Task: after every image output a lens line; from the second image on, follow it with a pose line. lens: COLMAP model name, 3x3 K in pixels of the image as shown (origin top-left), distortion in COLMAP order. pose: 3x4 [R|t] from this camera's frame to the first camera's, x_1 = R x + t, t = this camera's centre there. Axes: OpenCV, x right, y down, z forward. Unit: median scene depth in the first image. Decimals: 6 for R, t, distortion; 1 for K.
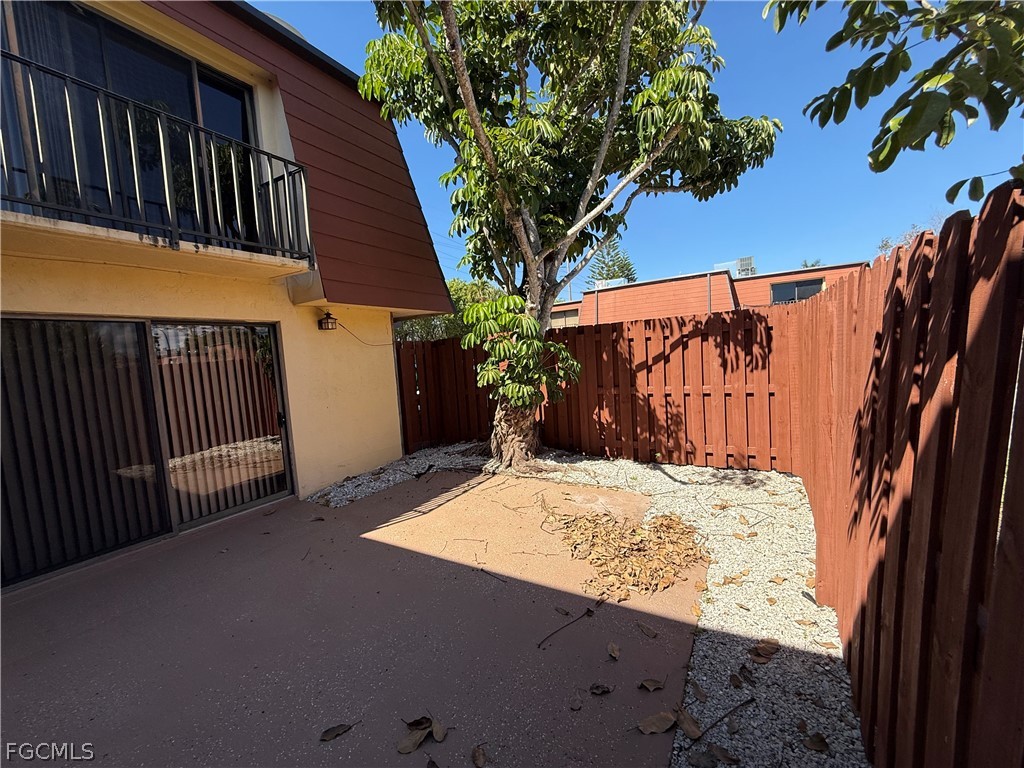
lens RADIAL K [[407.0, 0, 510.3], [0, 407.0, 383.7], [0, 0, 1]] dist [-0.002030, 0.000545]
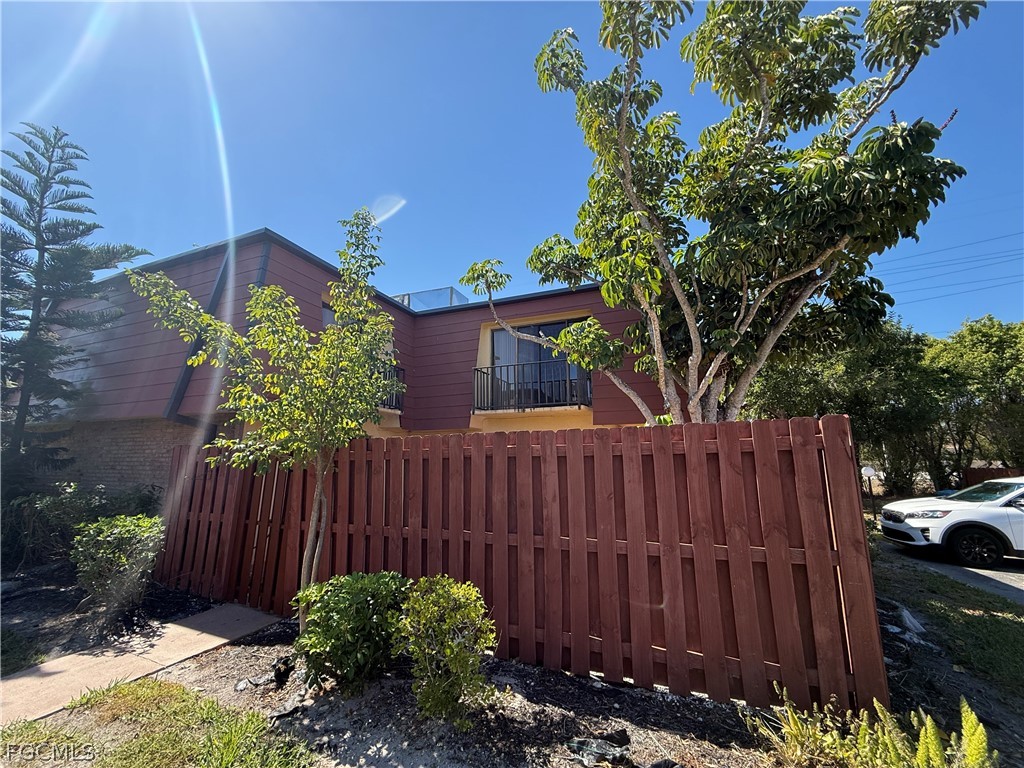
lens RADIAL K [[404.2, 0, 511.5], [0, 404.2, 386.6], [0, 0, 1]] dist [0.000416, 0.000192]
pose [[0.149458, -0.107359, -0.982922, 1.158792], [-0.082019, 0.989316, -0.120529, -0.118705], [0.985360, 0.098633, 0.139055, 0.371516]]
